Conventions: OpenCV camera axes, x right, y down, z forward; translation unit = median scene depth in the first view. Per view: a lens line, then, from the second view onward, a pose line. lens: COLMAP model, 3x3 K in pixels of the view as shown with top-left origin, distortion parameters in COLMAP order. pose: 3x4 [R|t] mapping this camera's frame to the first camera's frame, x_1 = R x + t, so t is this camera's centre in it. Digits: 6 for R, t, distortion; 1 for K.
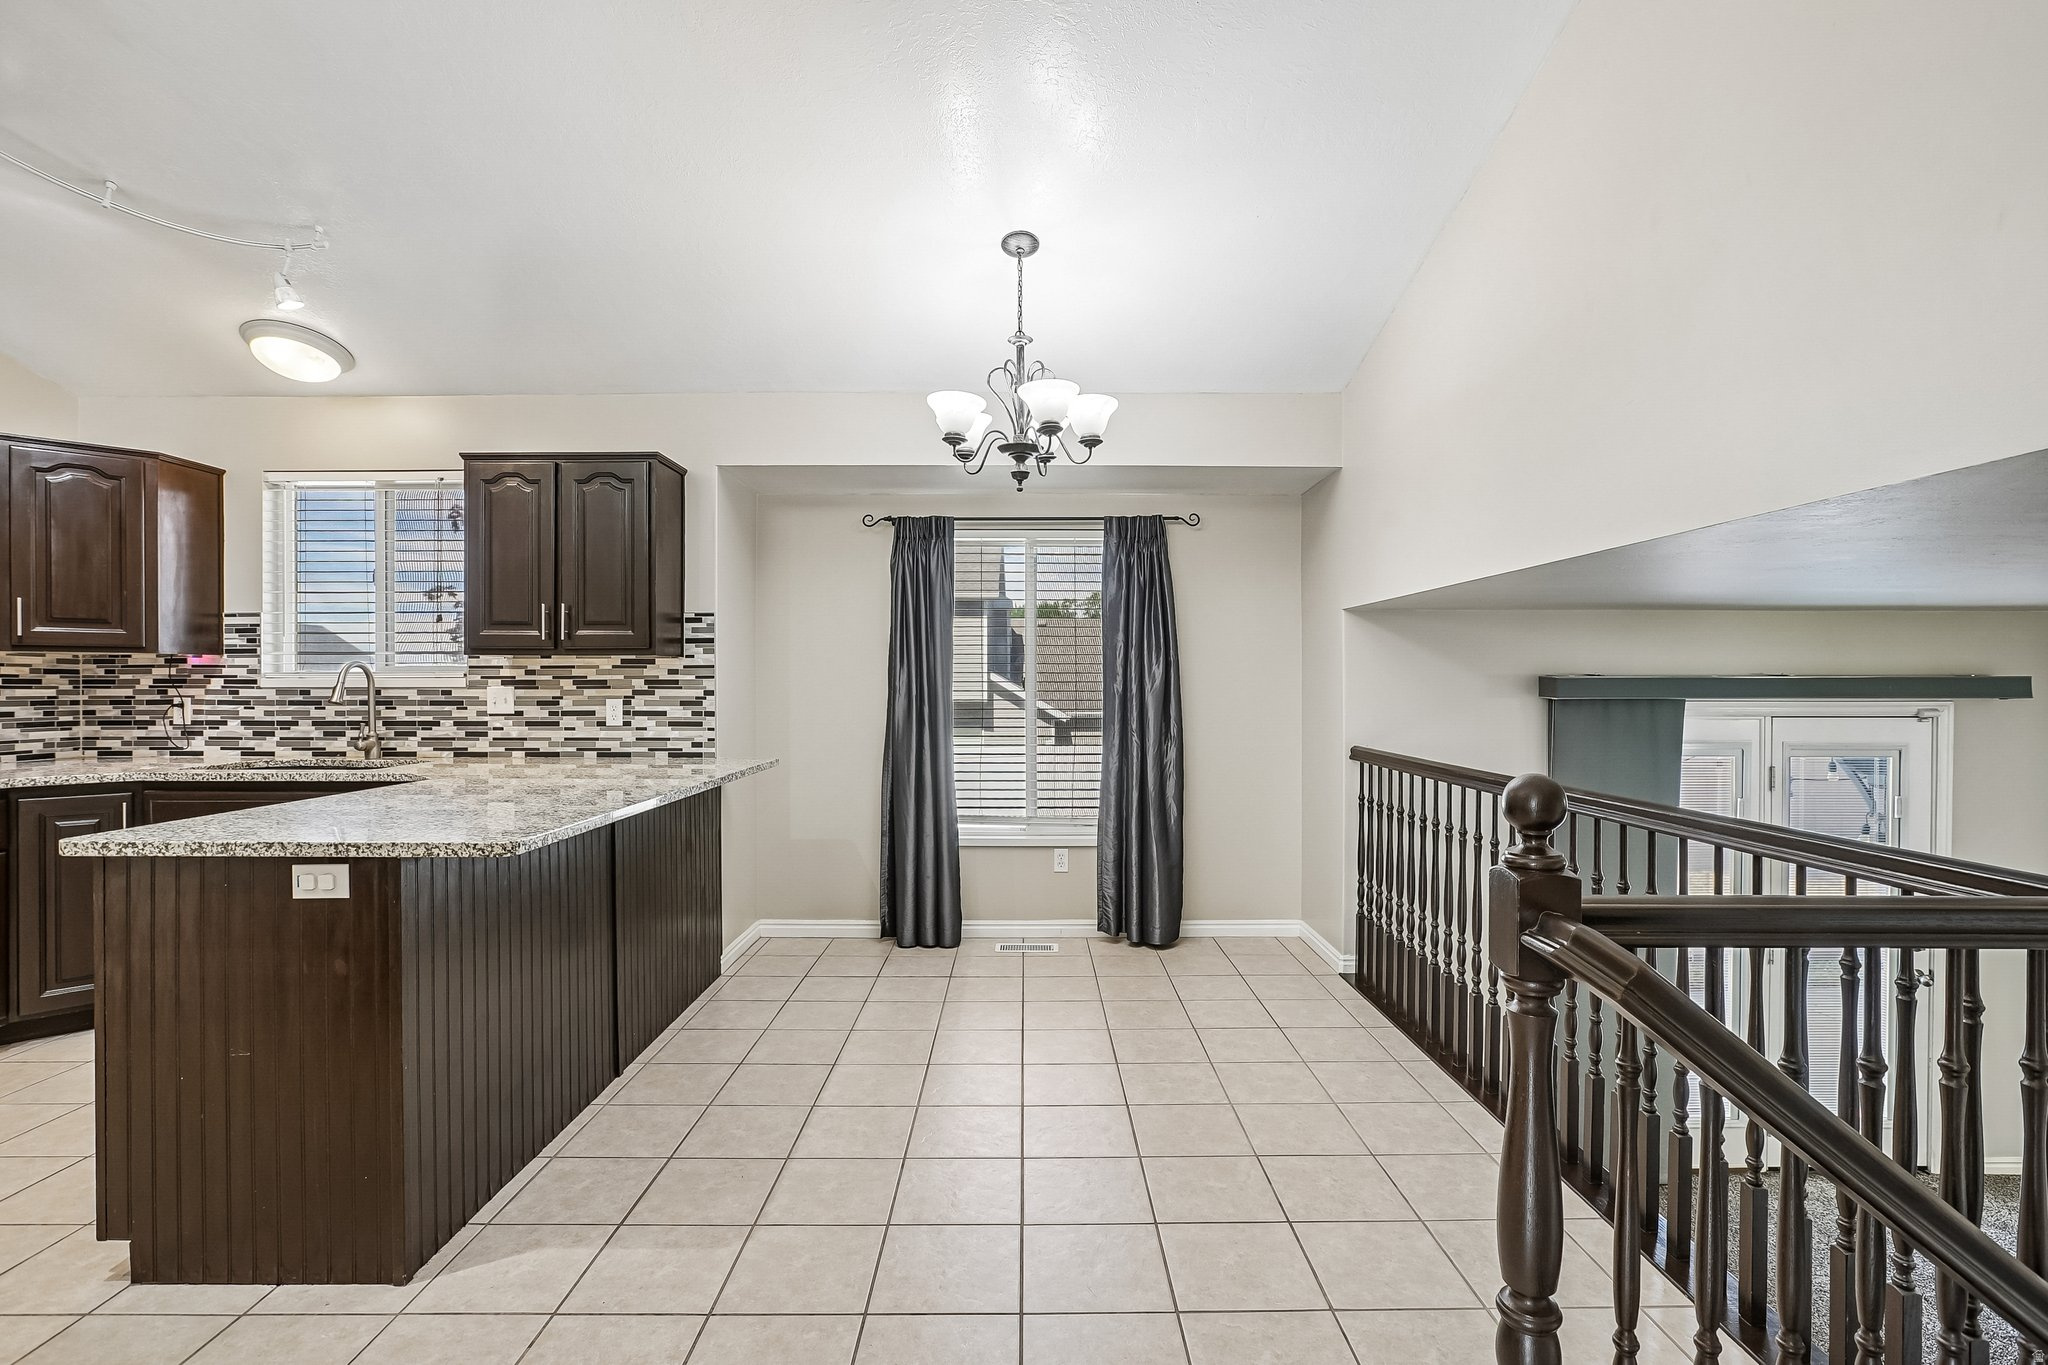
lens RADIAL K [[962.7, 0, 1023.7], [0, 962.7, 684.0], [0, 0, 1]] dist [-0.047853, 0.021924]
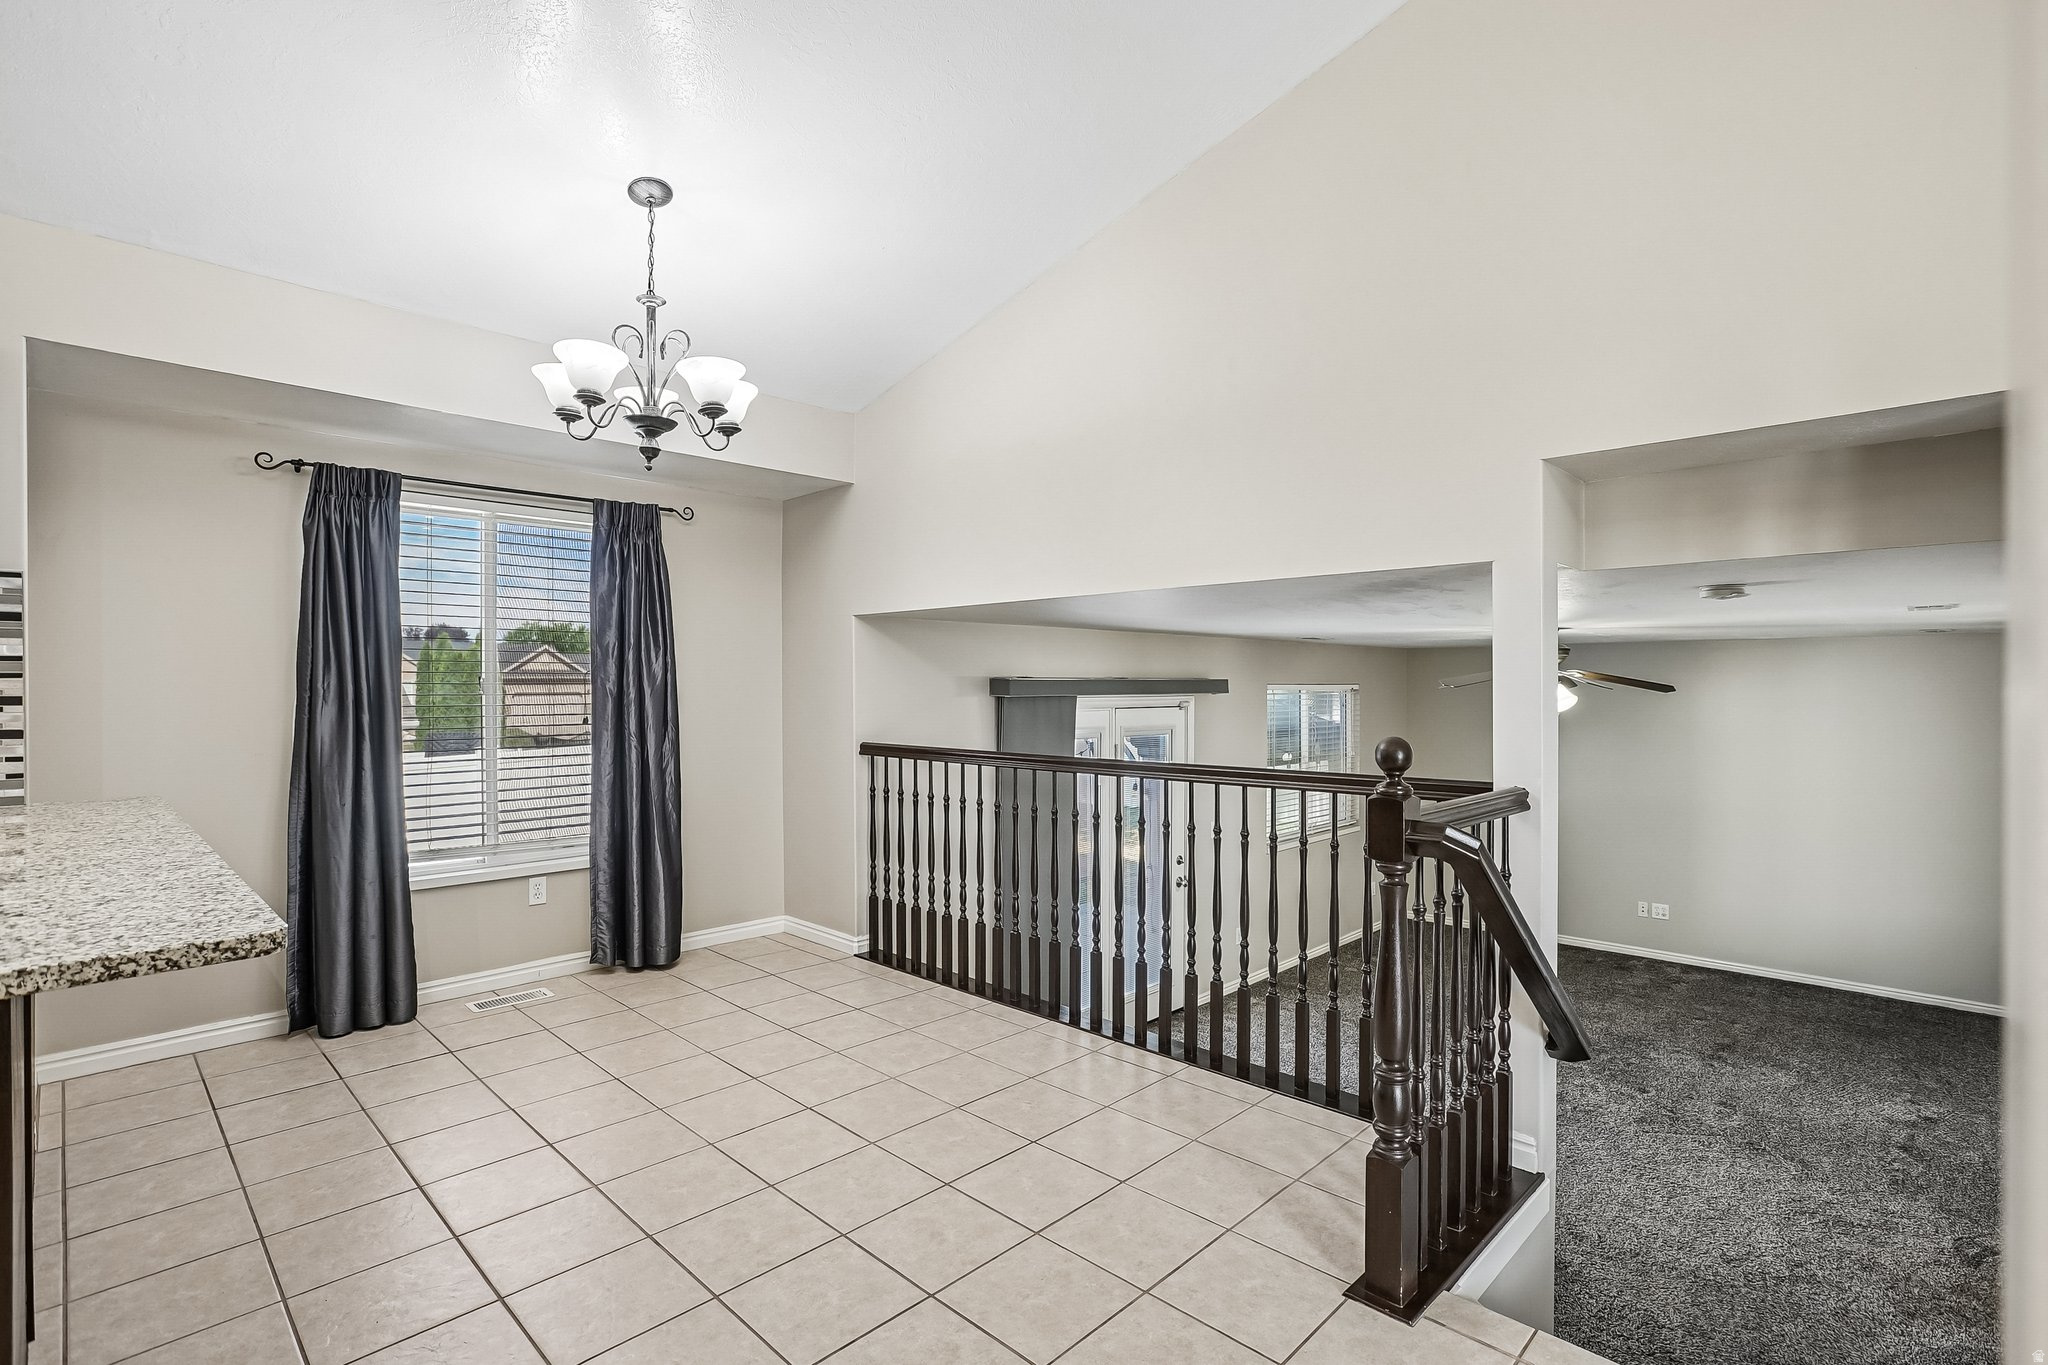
lens RADIAL K [[983.9, 0, 1036.5], [0, 983.9, 679.1], [0, 0, 1]] dist [-0.031068, 0.012826]
pose [[0.692288, 0.002569, 0.721617, -0.322638], [0.004577, 0.999958, -0.007950, 0.003269], [-0.721607, 0.008806, 0.692247, 0.086841]]
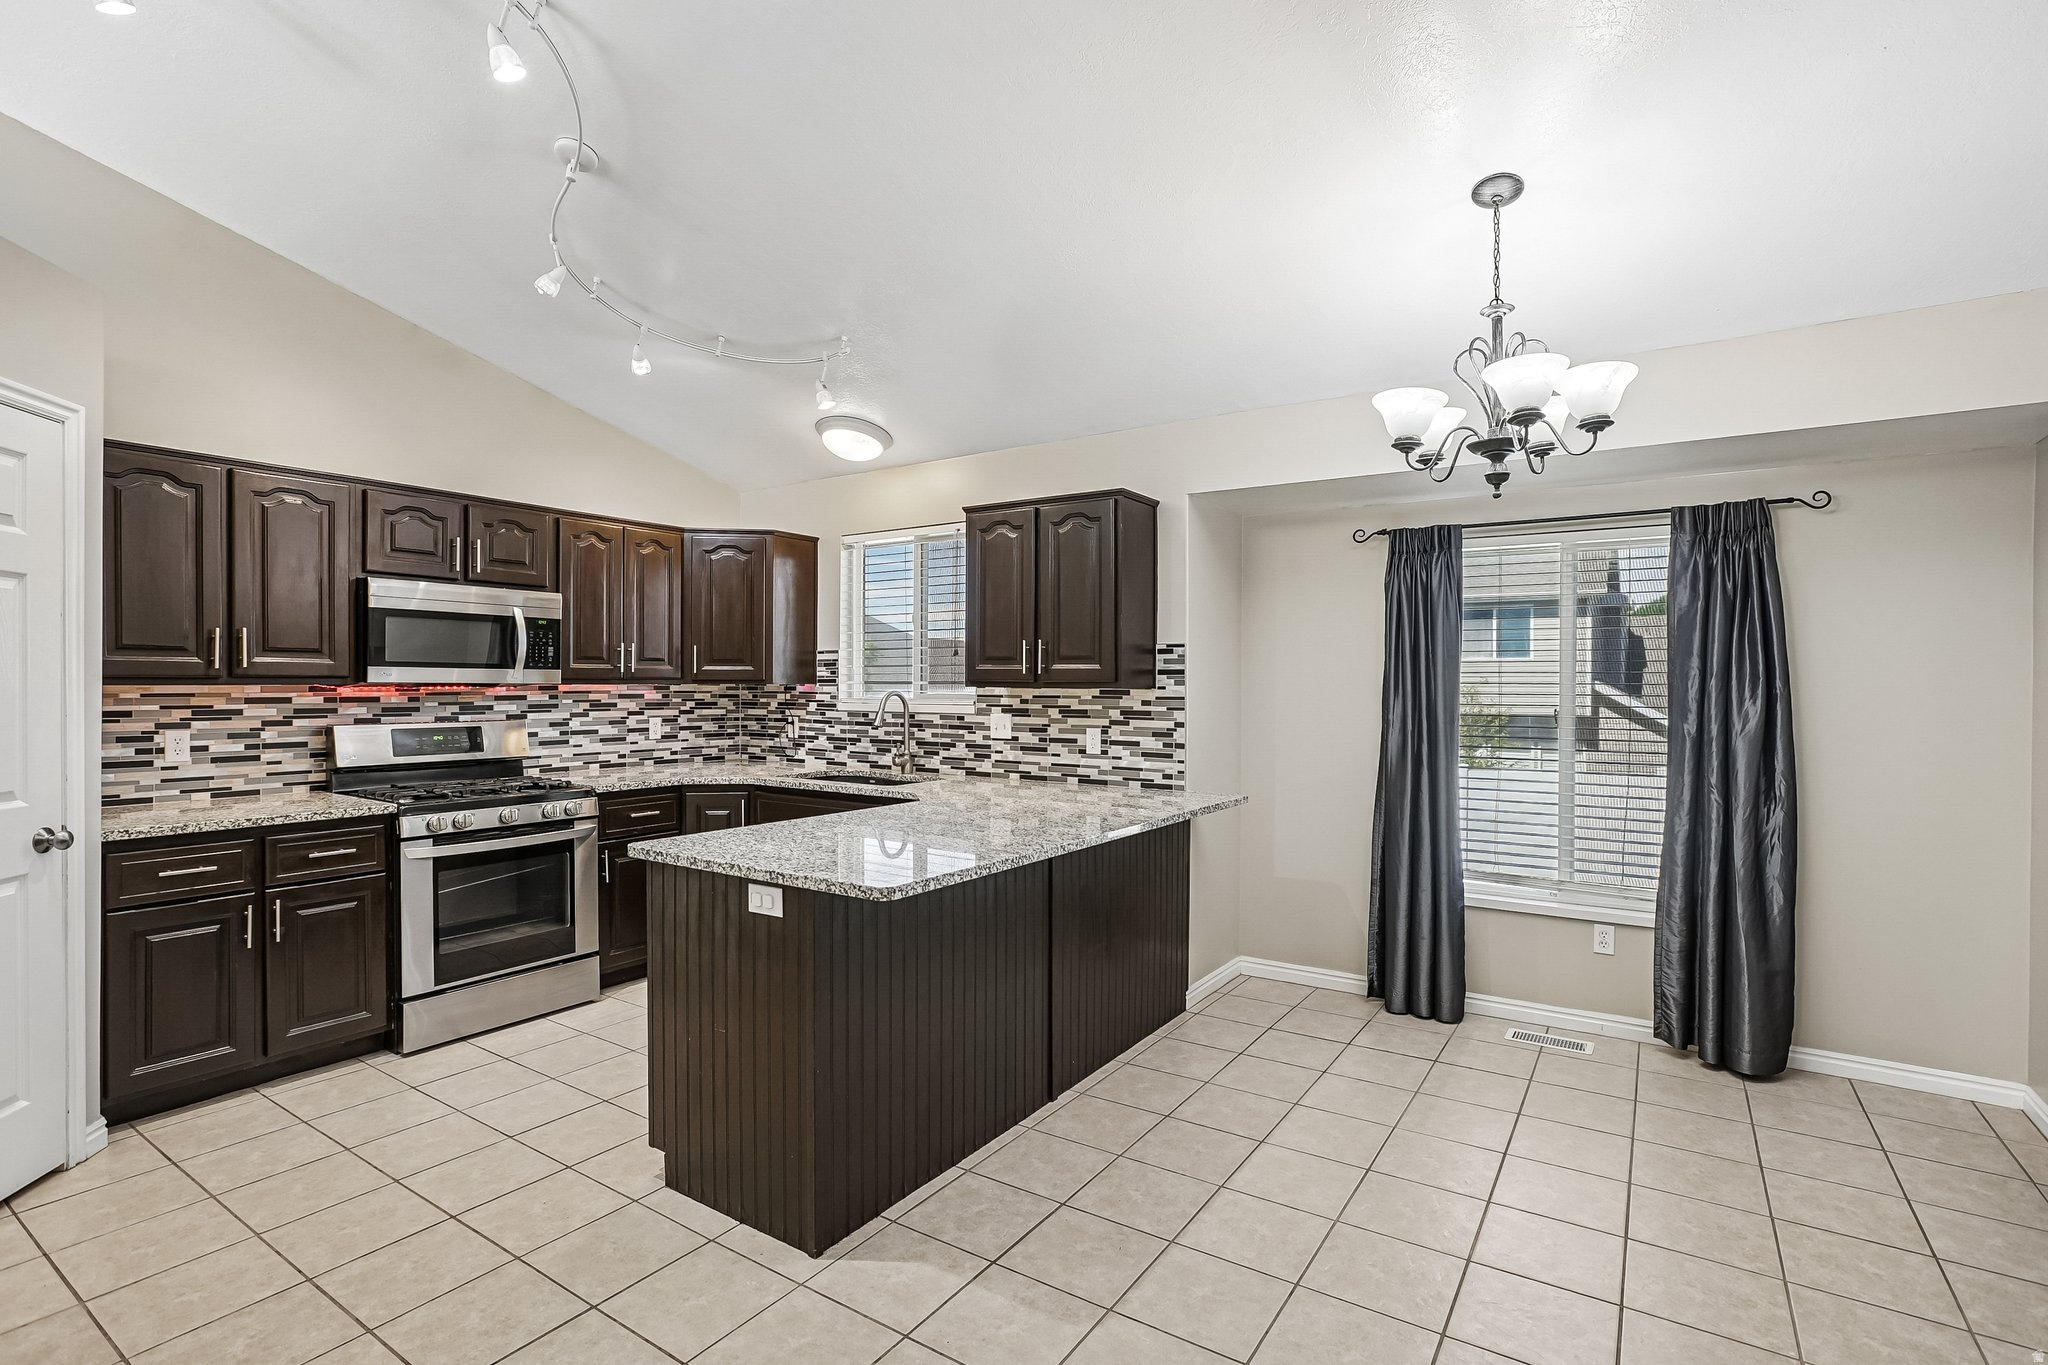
lens RADIAL K [[962.7, 0, 1001.5], [0, 962.7, 691.5], [0, 0, 1]] dist [-0.047853, 0.021924]
pose [[0.825189, 0.007979, -0.564801, 0.081210], [-0.007210, 0.999968, 0.003592, -0.027359], [0.564811, 0.001108, 0.825219, 0.076809]]
